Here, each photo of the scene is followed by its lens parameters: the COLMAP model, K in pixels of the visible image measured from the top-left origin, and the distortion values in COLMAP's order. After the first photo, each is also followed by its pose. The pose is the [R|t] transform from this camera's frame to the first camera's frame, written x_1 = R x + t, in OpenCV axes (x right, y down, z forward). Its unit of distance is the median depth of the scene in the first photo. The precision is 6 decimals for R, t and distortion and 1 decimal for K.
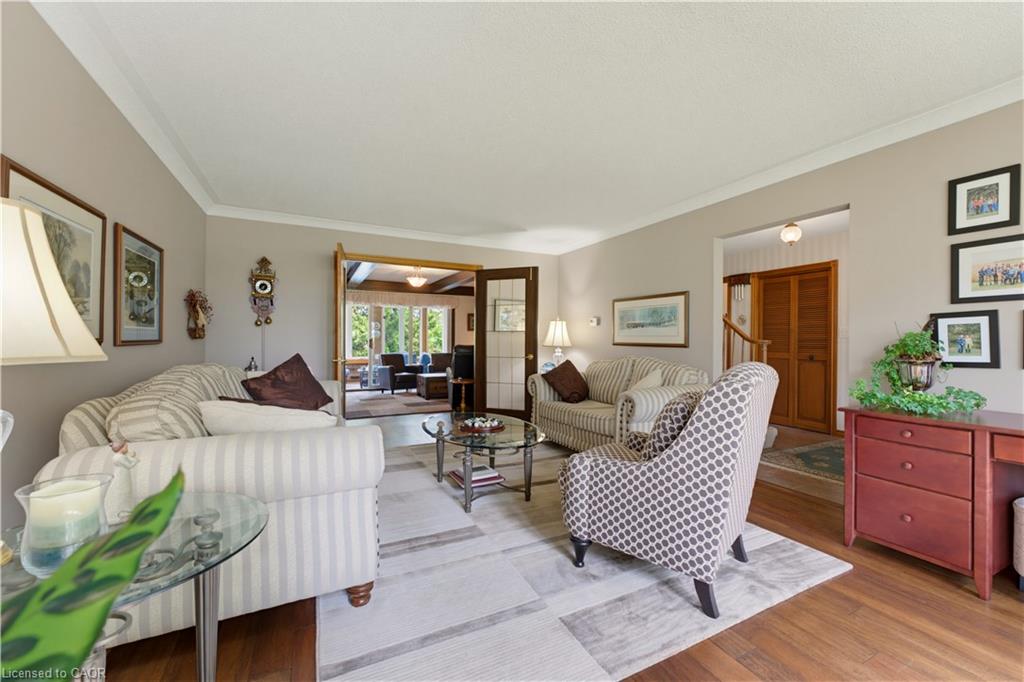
lens RADIAL K [[406.1, 0, 510.9], [0, 406.1, 341.7], [0, 0, 1]] dist [-0.000666, 0.000828]
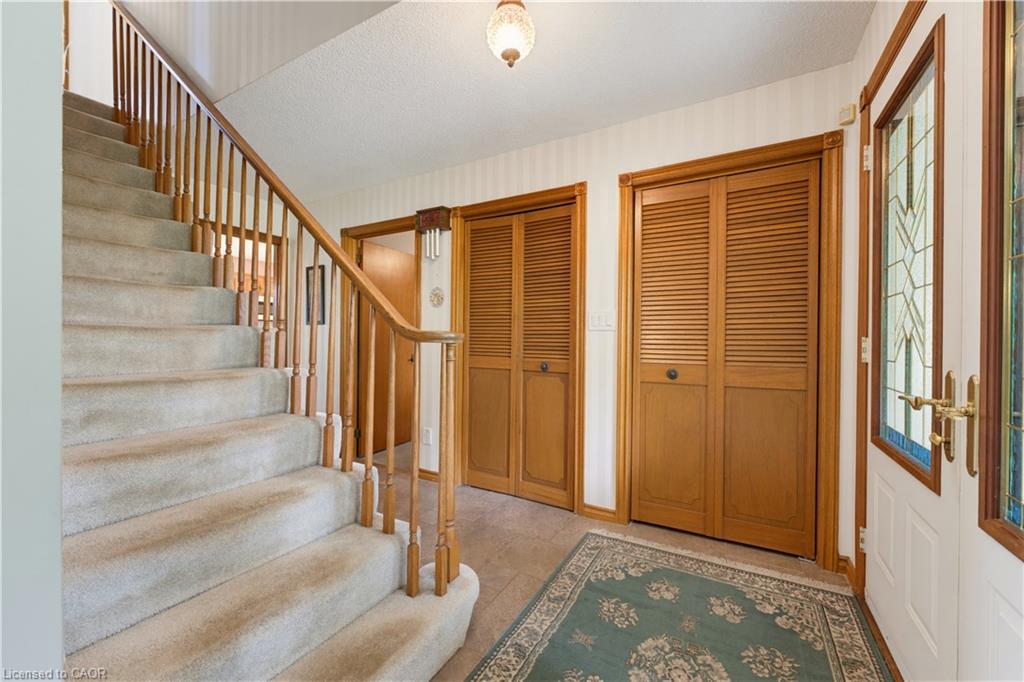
lens RADIAL K [[406.1, 0, 511.9], [0, 406.1, 339.2], [0, 0, 1]] dist [-0.000666, 0.000828]
pose [[0.828541, 0.001980, 0.559925, 0.390026], [-0.000395, 0.999996, -0.002952, 0.003709], [-0.559928, 0.002225, 0.828538, 0.559118]]
